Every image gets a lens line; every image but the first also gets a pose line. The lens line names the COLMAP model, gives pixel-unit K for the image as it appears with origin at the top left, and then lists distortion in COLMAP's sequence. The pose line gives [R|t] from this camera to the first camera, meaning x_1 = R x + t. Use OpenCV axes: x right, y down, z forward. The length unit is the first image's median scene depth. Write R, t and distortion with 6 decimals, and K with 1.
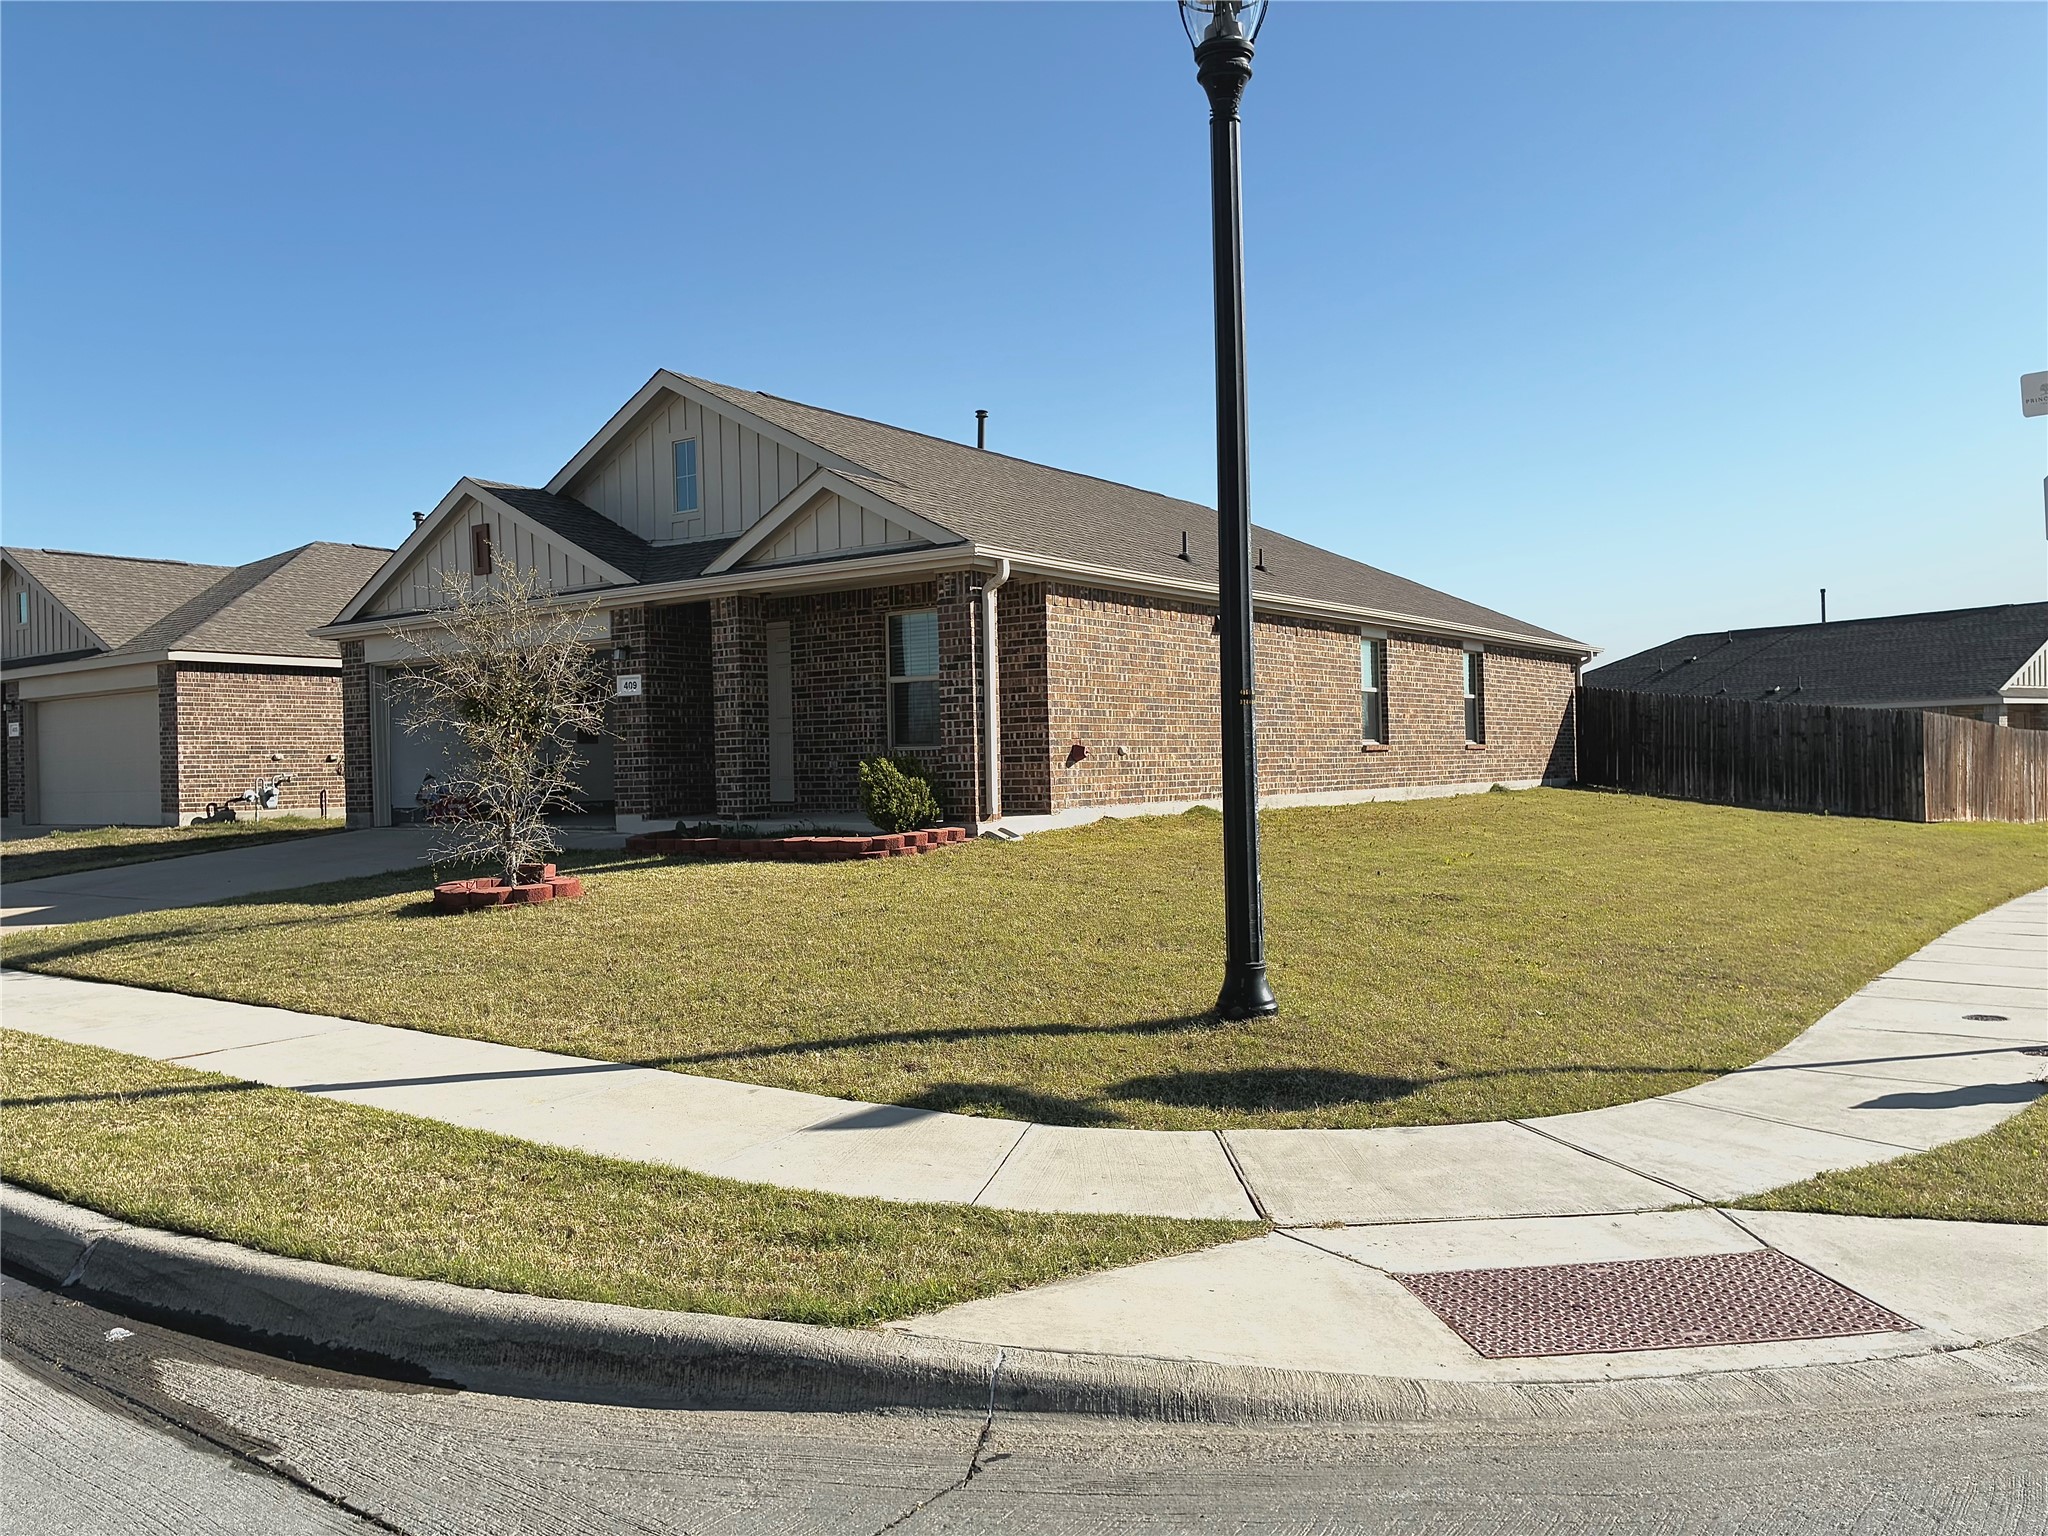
lens RADIAL K [[1572.2, 0, 1025.3], [0, 1572.2, 764.9], [0, 0, 1]] dist [0.052838, -0.063980]
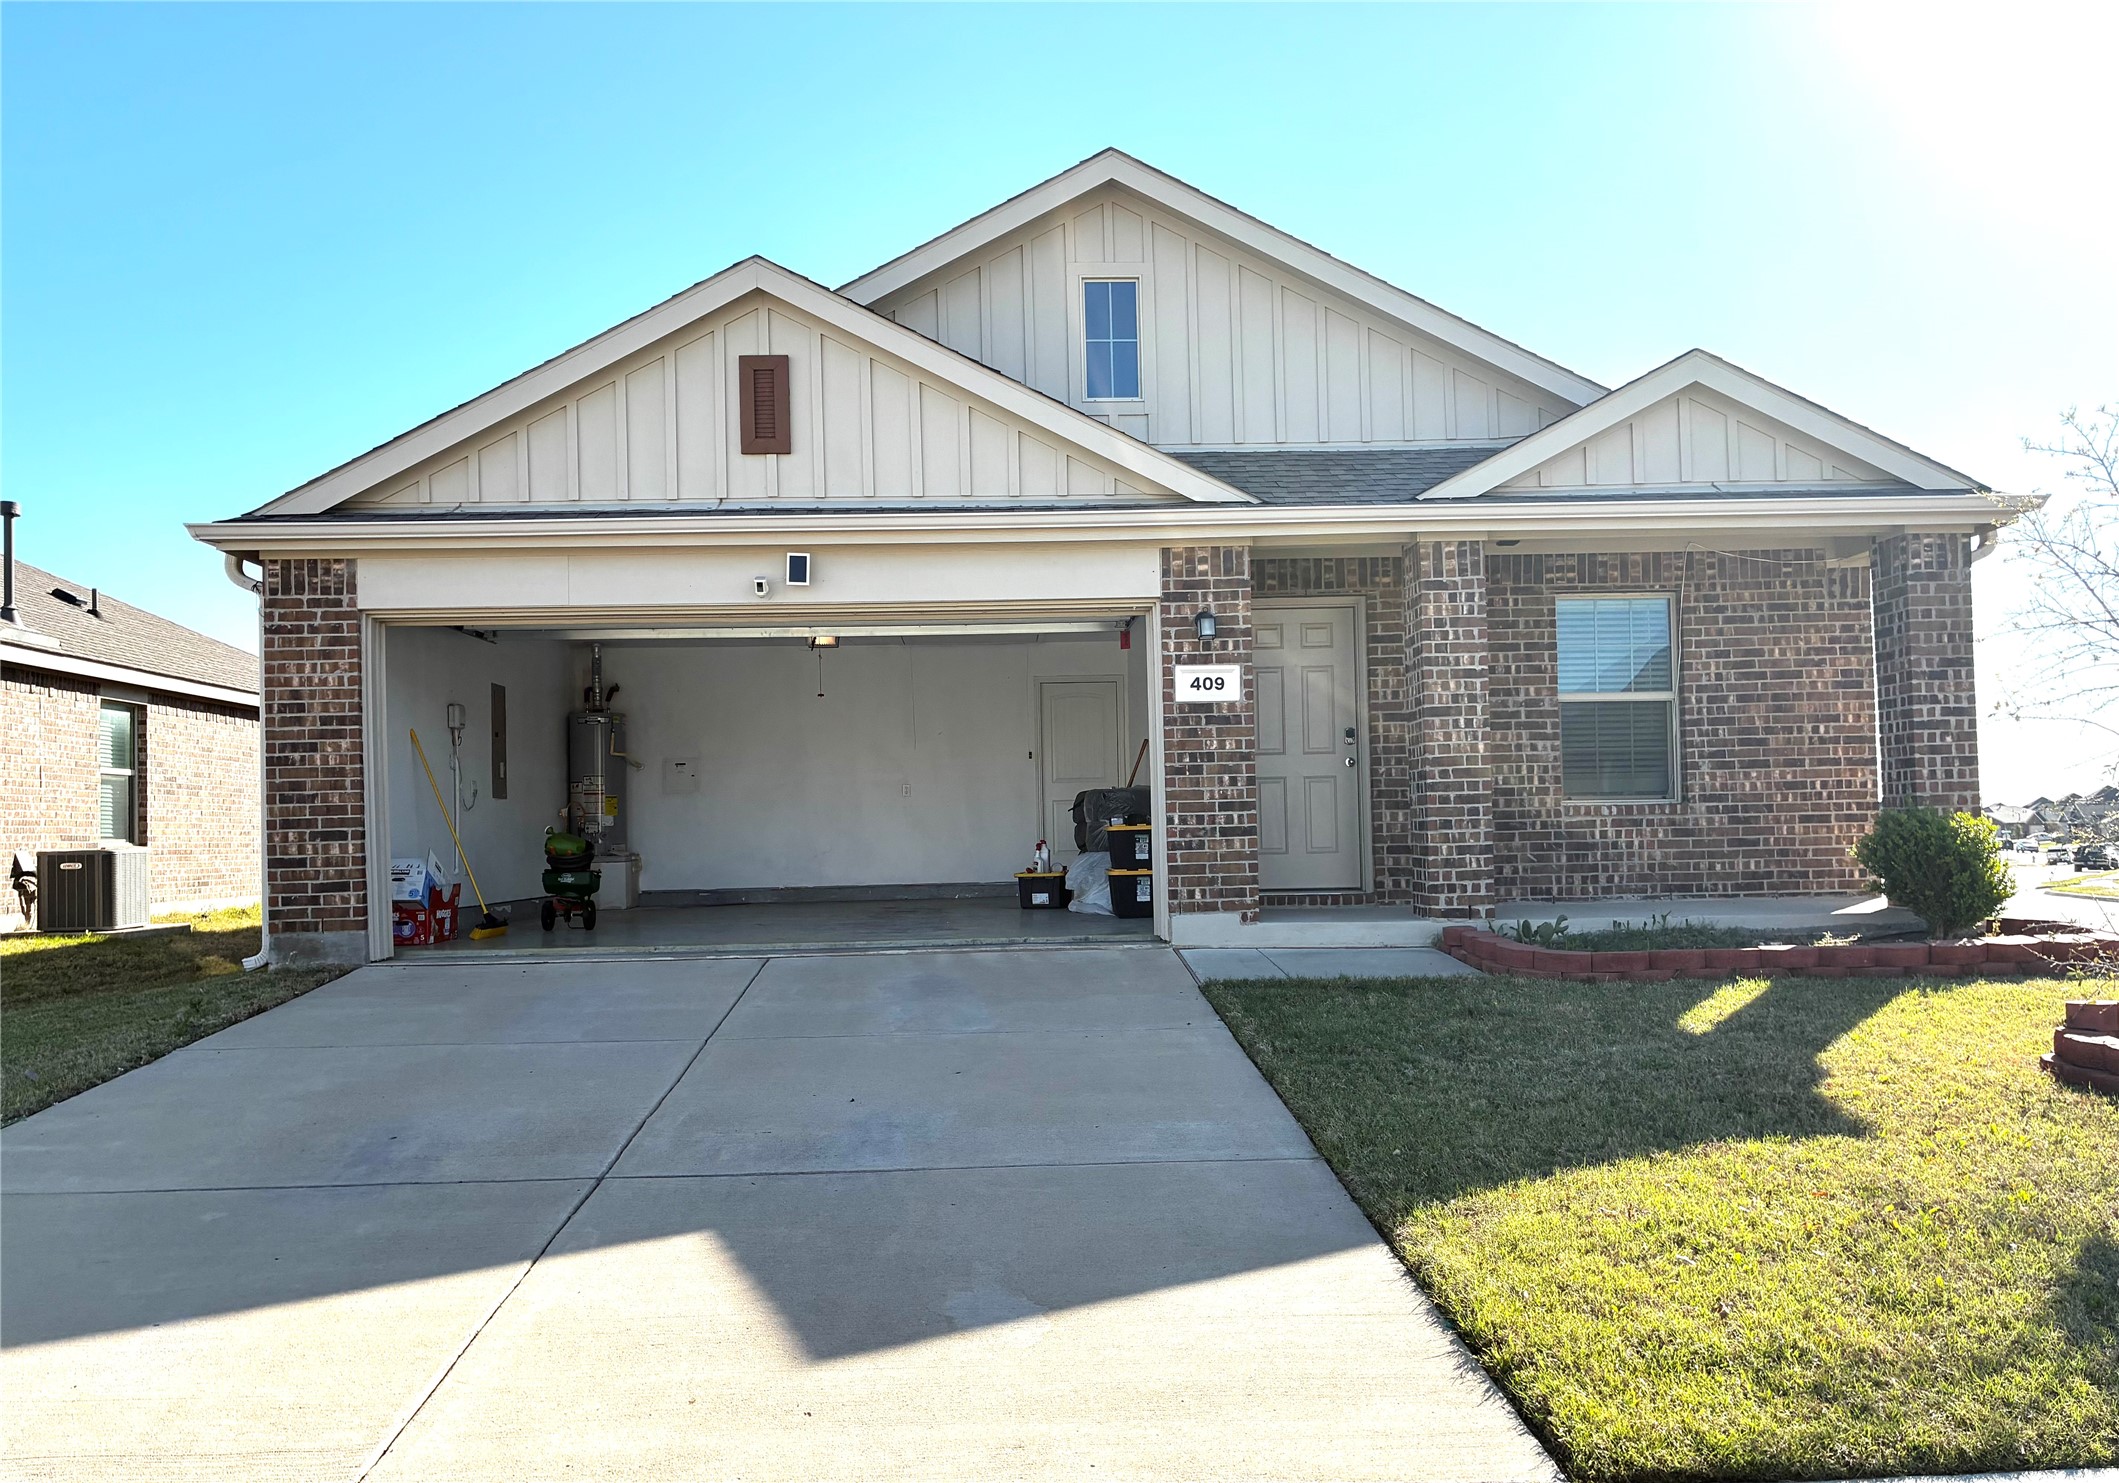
lens RADIAL K [[1595.4, 0, 1095.8], [0, 1595.4, 817.6], [0, 0, 1]] dist [0.043903, -0.015757]
pose [[0.781699, 0.012217, 0.623536, -0.651024], [0.005216, 0.999645, -0.026125, 0.012204], [-0.623634, 0.023674, 0.781358, 0.598075]]
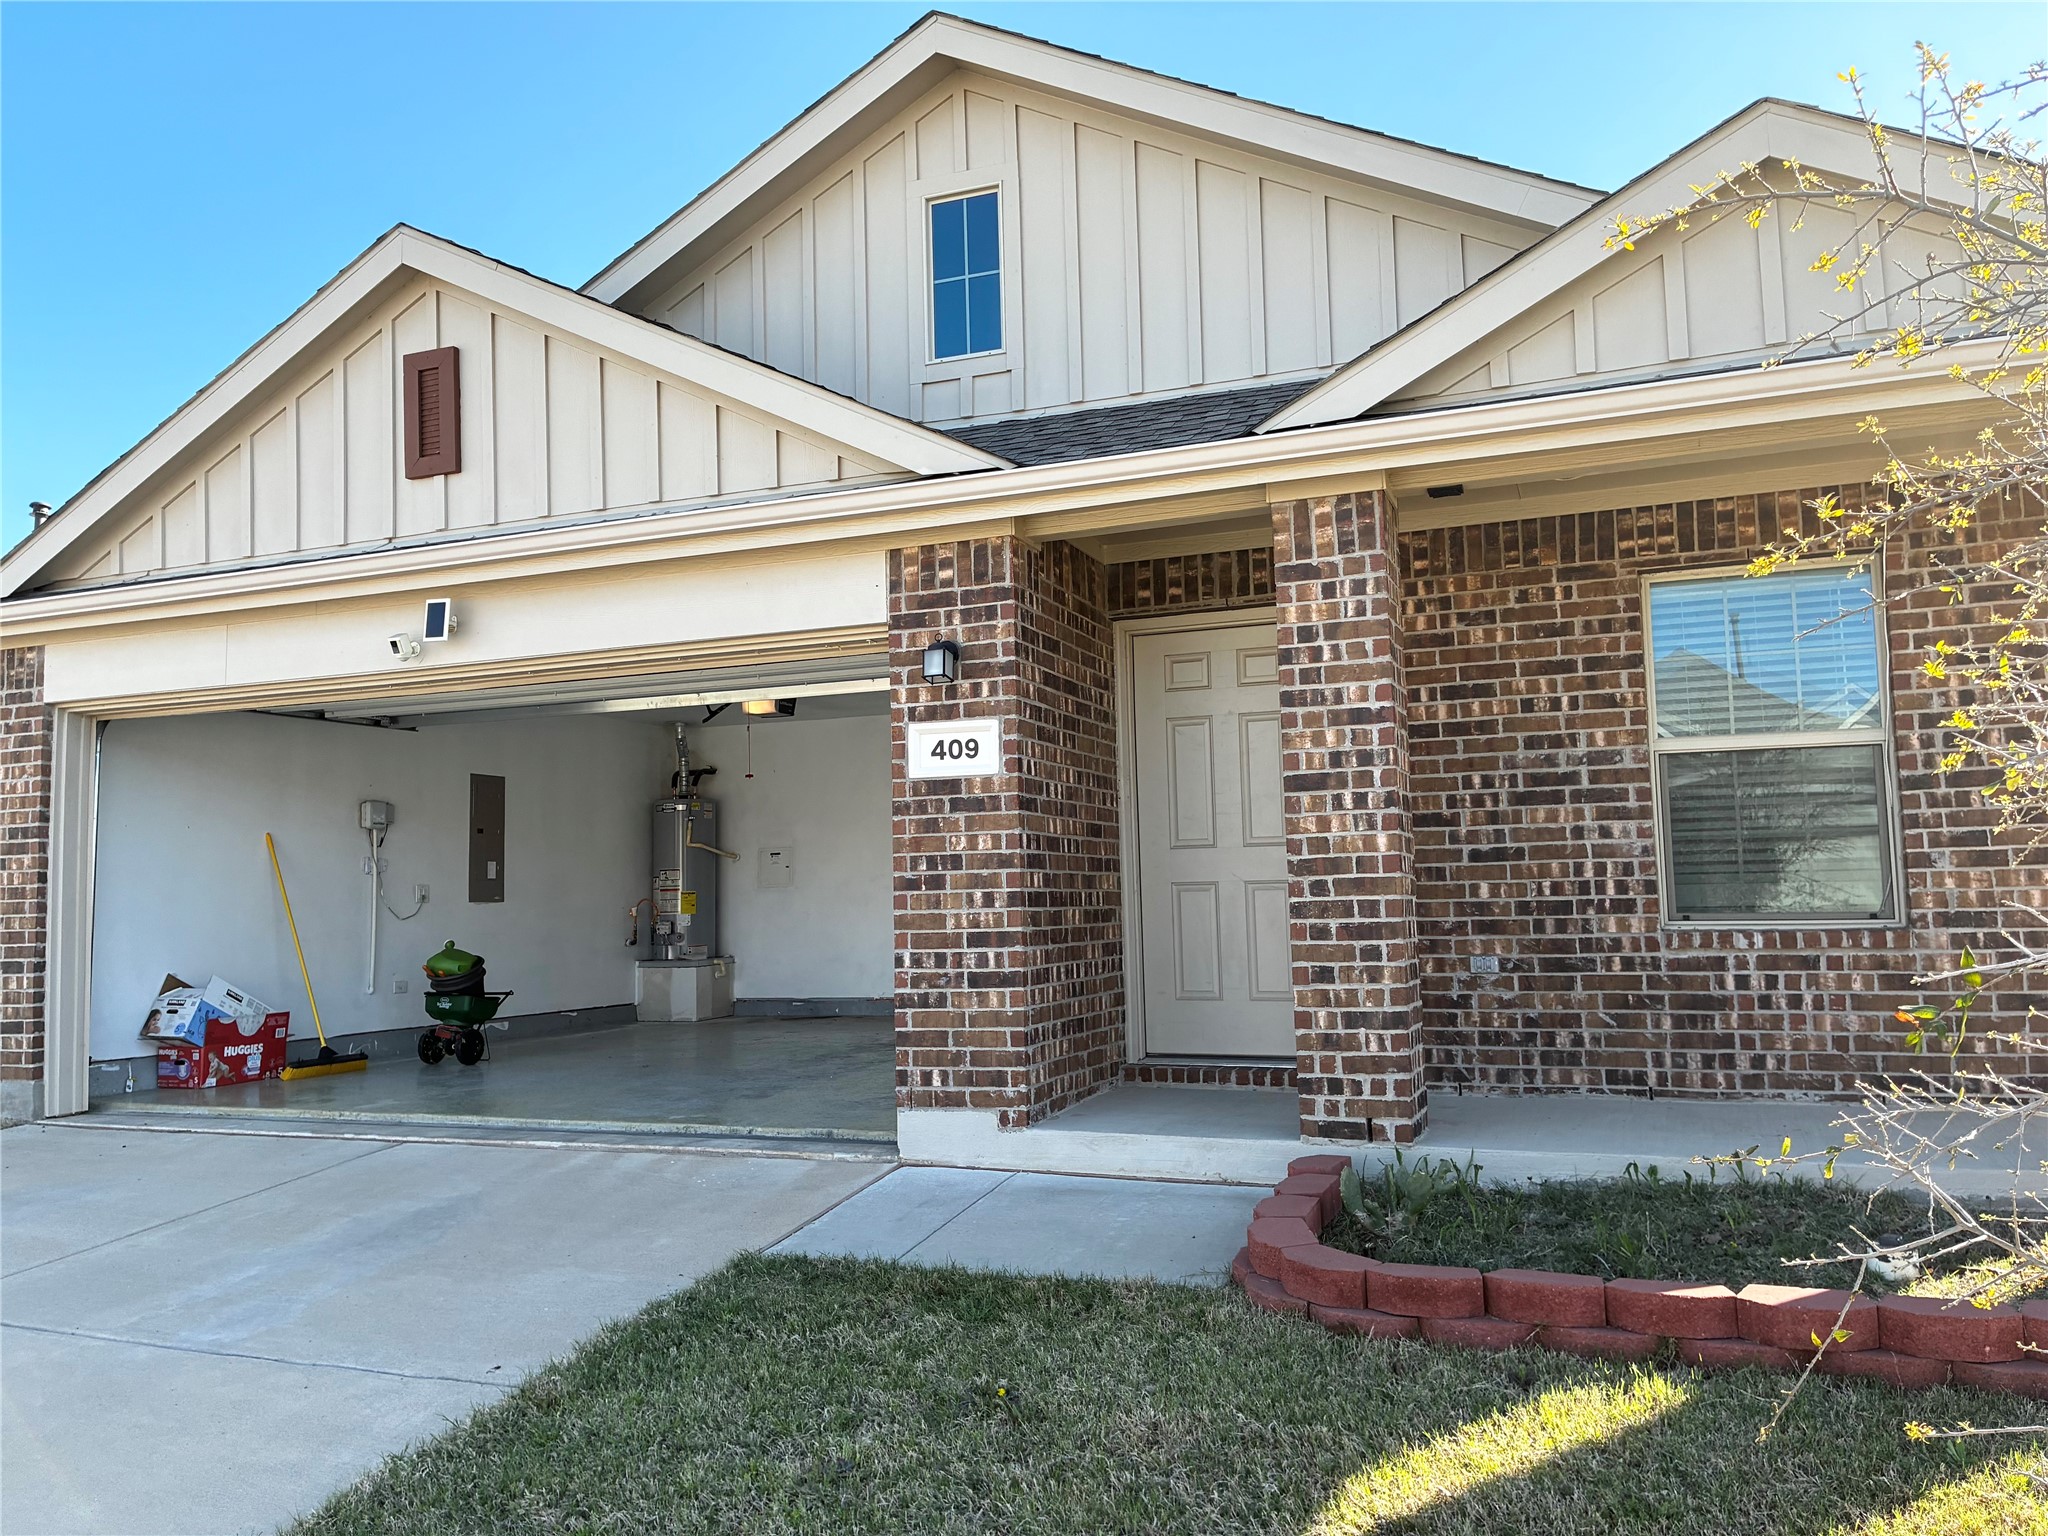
lens RADIAL K [[1572.2, 0, 1034.4], [0, 1572.2, 761.3], [0, 0, 1]] dist [0.052838, -0.063980]
pose [[0.966364, 0.025097, 0.255951, -0.334122], [0.000493, 0.995045, -0.099427, -0.011751], [-0.257178, 0.096208, 0.961563, 0.662502]]
